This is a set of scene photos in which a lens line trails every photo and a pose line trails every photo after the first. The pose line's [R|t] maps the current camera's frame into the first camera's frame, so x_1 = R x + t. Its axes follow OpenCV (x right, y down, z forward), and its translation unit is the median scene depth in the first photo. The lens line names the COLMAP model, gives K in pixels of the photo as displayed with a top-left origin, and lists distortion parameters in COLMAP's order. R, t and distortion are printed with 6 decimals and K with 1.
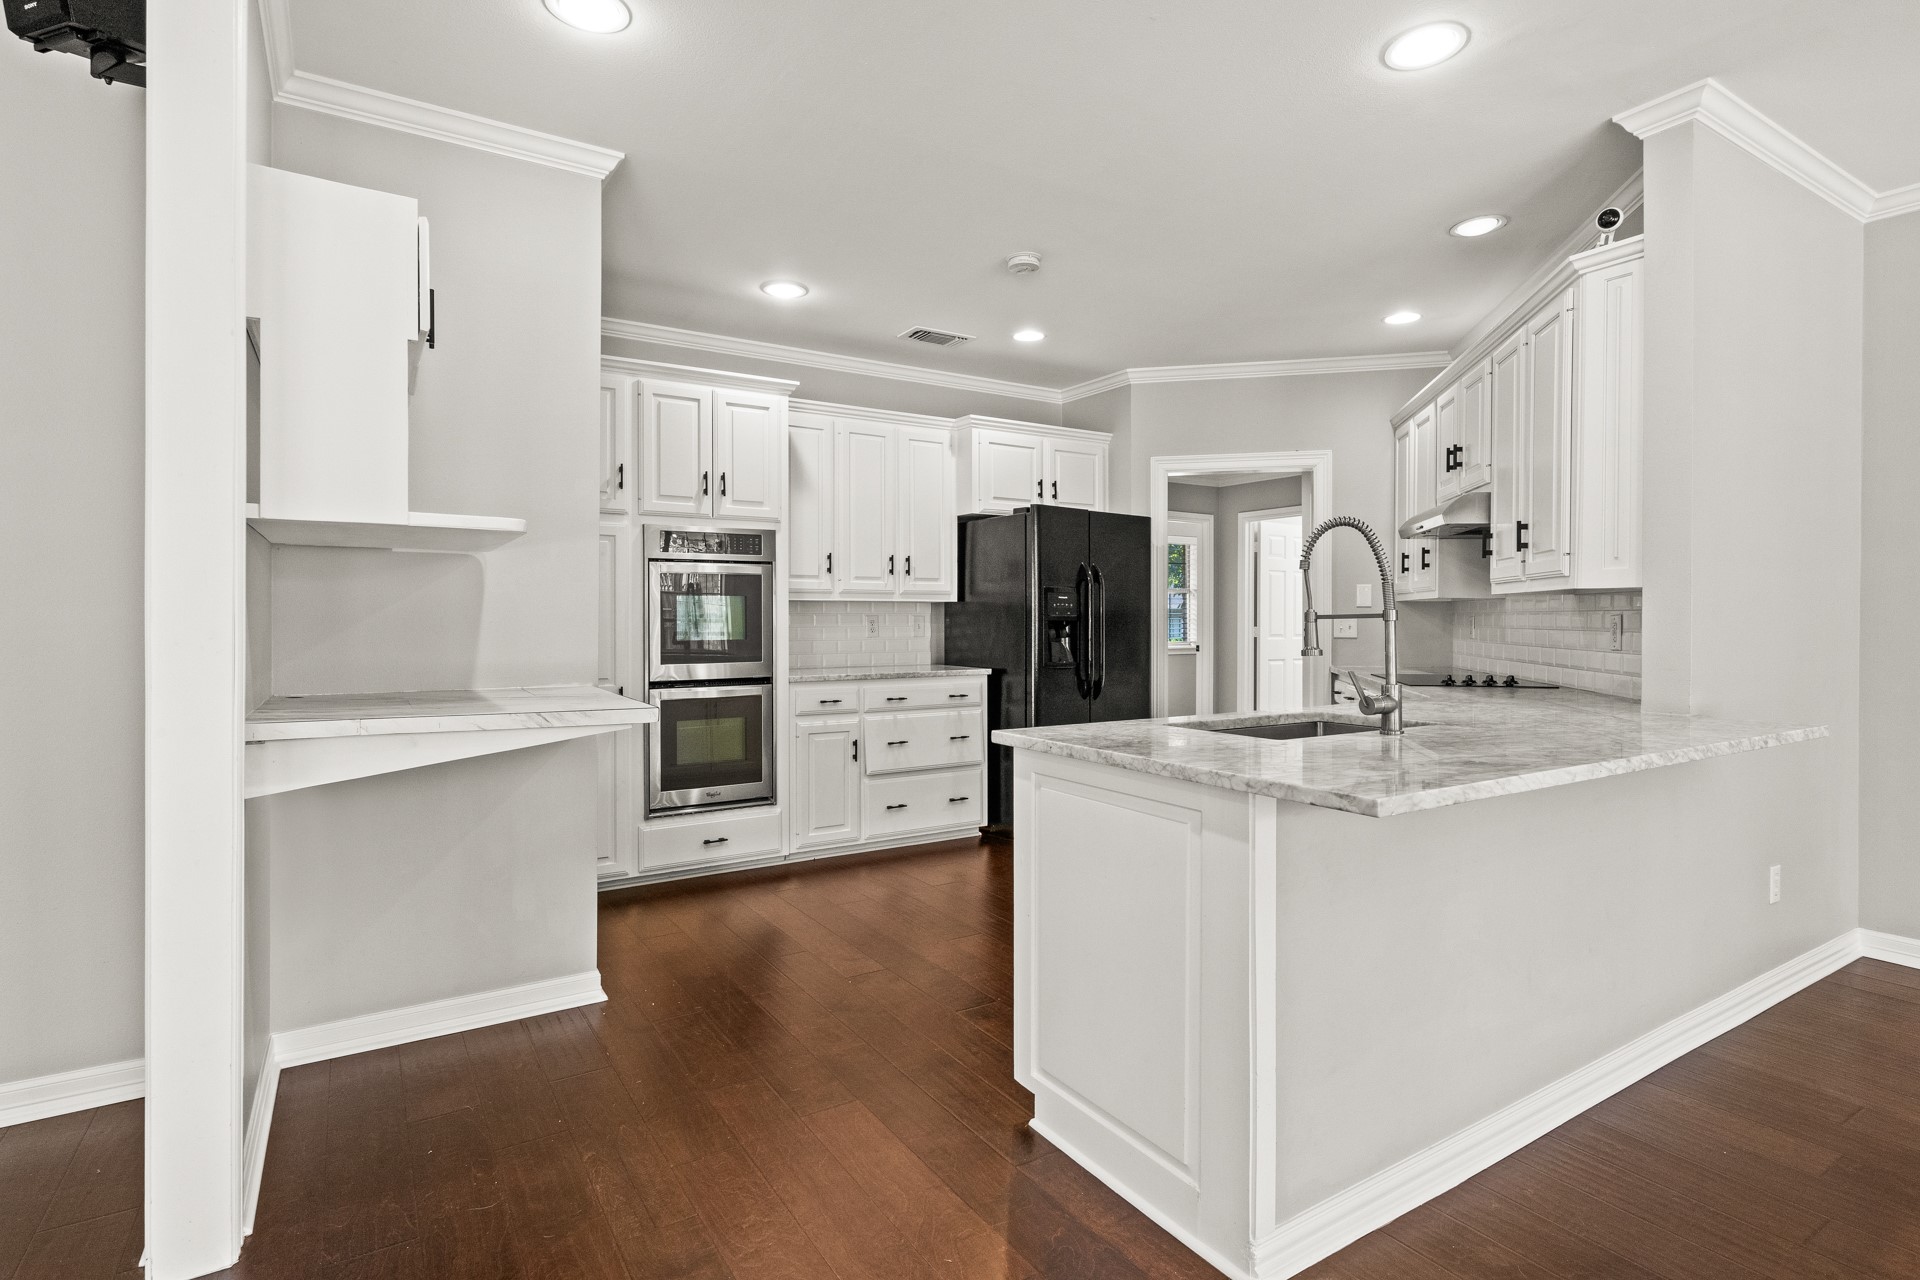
lens RADIAL K [[963.7, 0, 961.9], [0, 963.7, 619.1], [0, 0, 1]] dist [0.002011, 0.000073]
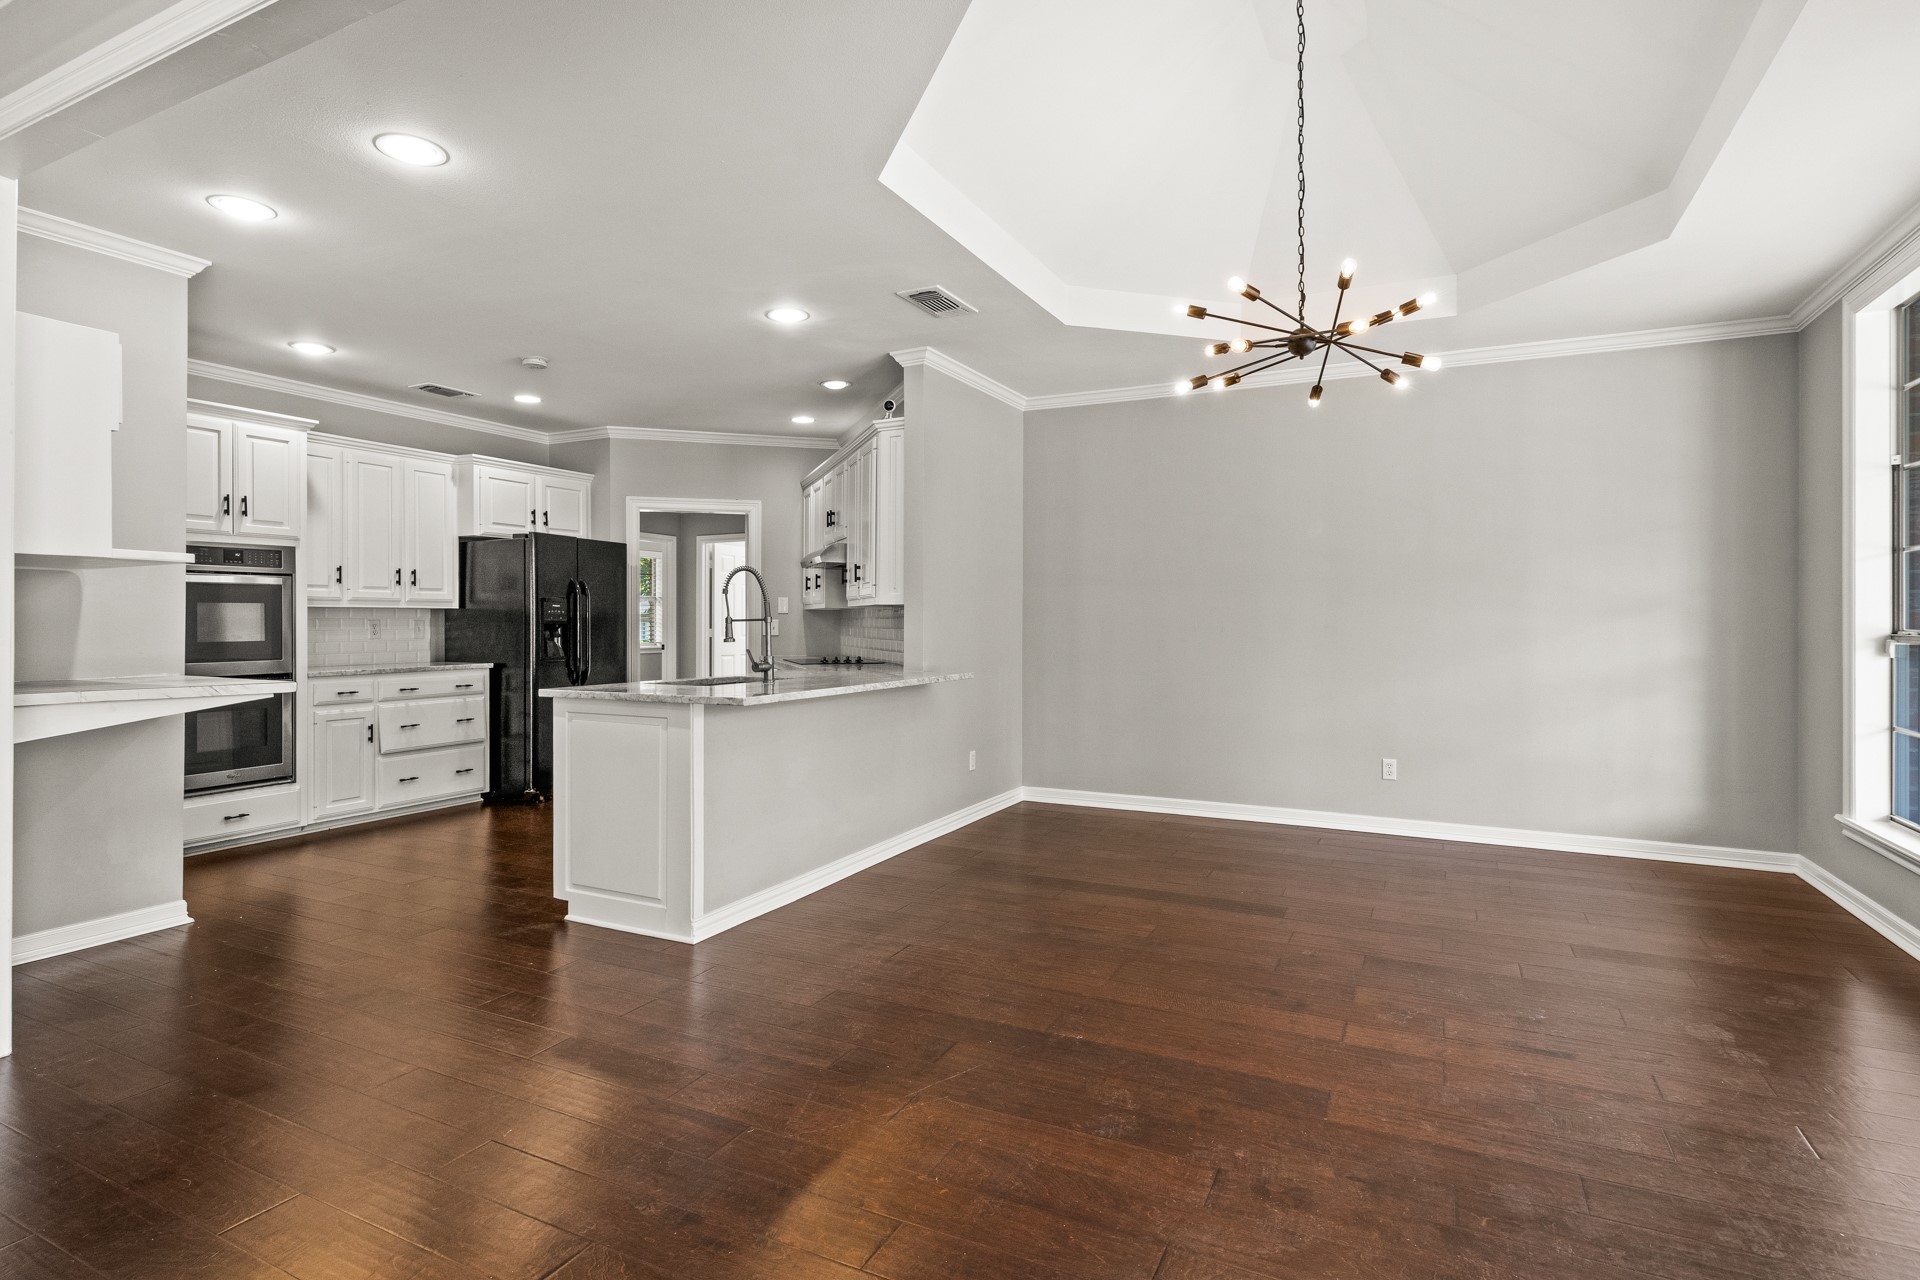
lens RADIAL K [[963.7, 0, 960.6], [0, 963.7, 621.3], [0, 0, 1]] dist [0.002011, 0.000073]
pose [[0.857720, -0.001520, 0.514114, -0.107435], [0.002611, 0.999996, -0.001398, 0.001762], [-0.514110, 0.002542, 0.857720, -0.431313]]
